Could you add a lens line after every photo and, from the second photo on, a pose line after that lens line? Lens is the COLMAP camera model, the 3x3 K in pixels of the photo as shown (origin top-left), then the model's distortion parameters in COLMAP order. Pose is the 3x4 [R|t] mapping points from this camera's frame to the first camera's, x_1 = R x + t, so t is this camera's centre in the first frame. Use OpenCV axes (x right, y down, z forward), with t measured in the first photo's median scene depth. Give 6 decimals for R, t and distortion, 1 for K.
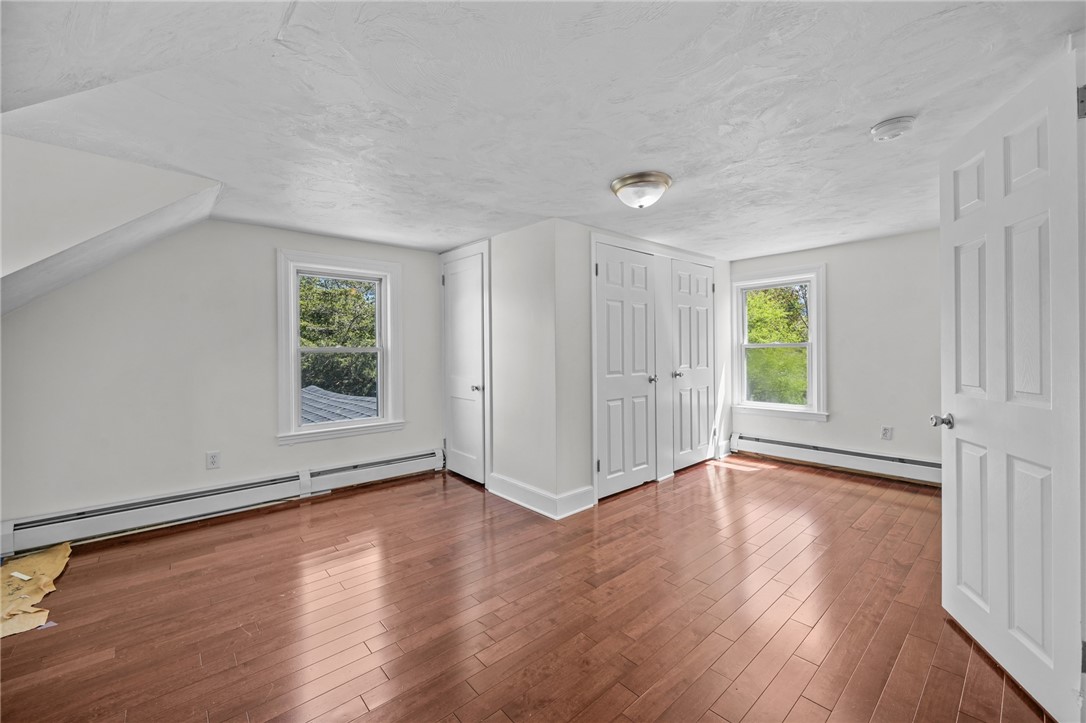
lens RADIAL K [[435.6, 0, 543.4], [0, 435.6, 349.0], [0, 0, 1]] dist [-0.000330, -0.000029]
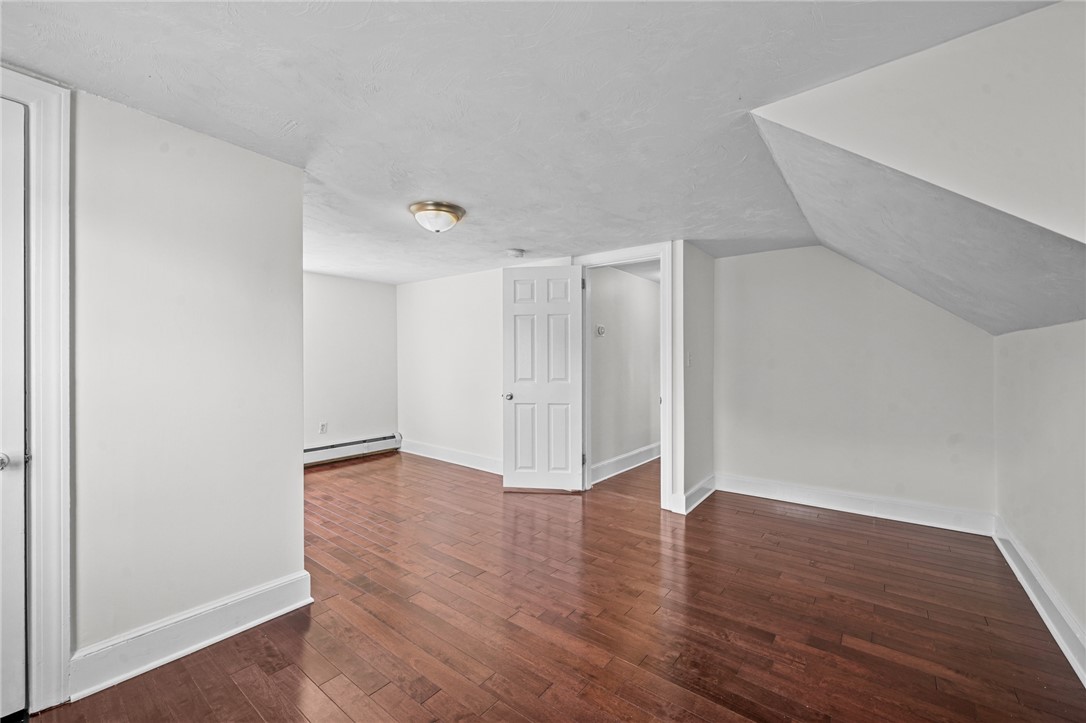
lens RADIAL K [[430.6, 0, 537.0], [0, 430.6, 361.1], [0, 0, 1]] dist [-0.001323, -0.000158]
pose [[-0.167049, 0.006995, 0.985924, -0.773948], [-0.000291, 0.999974, -0.007144, 0.006696], [-0.985949, -0.001480, -0.167043, 0.810172]]
